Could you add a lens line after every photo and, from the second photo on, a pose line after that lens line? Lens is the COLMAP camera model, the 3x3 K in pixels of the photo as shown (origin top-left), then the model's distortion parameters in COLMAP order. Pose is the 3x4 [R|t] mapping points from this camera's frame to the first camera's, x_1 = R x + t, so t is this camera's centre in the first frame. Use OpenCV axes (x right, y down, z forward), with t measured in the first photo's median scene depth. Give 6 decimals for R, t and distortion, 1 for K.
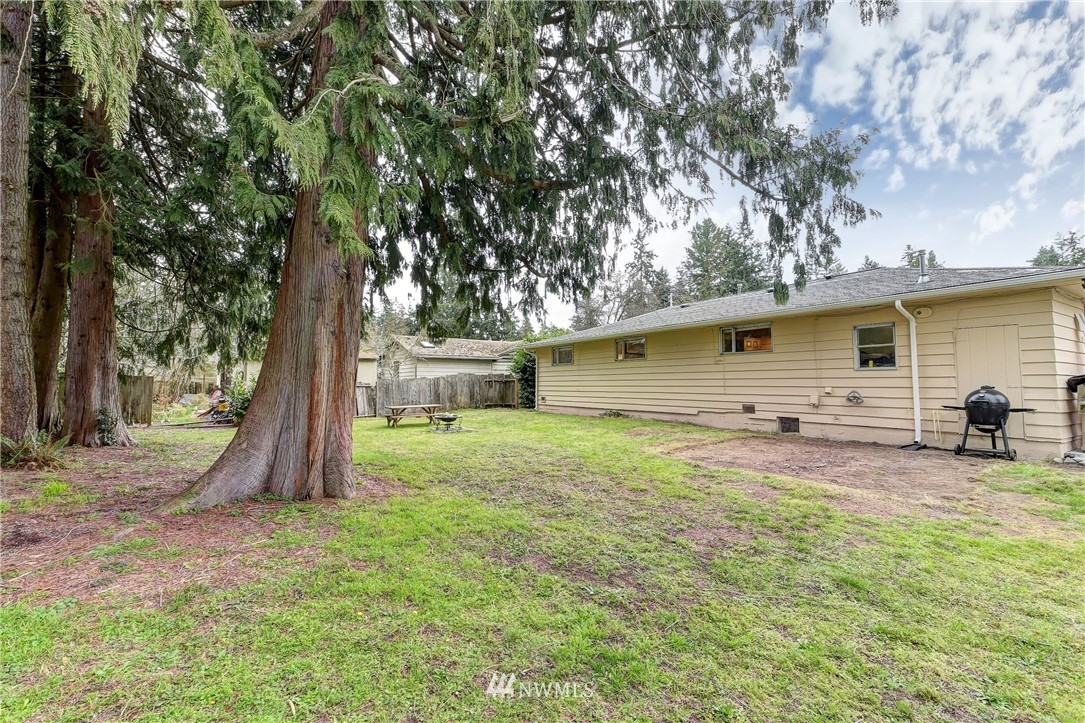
lens RADIAL K [[471.7, 0, 537.8], [0, 471.7, 357.6], [0, 0, 1]] dist [0.001423, -0.000717]
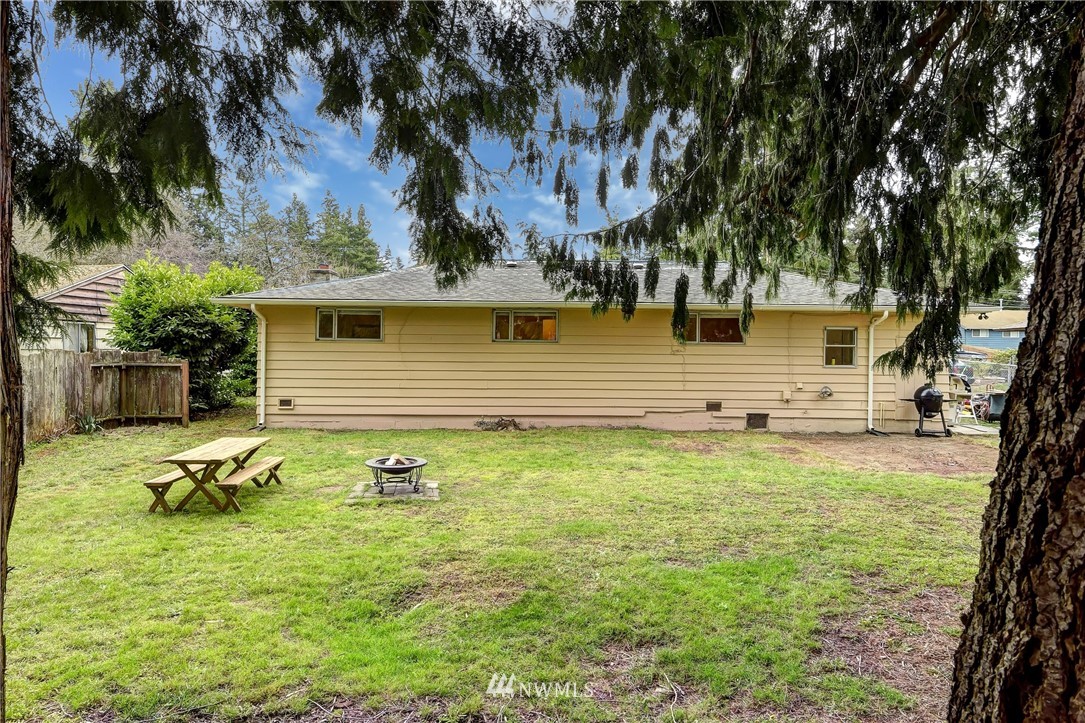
lens RADIAL K [[641.8, 0, 537.8], [0, 641.8, 352.7], [0, 0, 1]] dist [0.020352, -0.029070]
pose [[0.512279, 0.002965, 0.858814, -0.790671], [-0.058846, 0.997765, 0.031656, -0.012420], [-0.856801, -0.066755, 0.511309, 0.686124]]
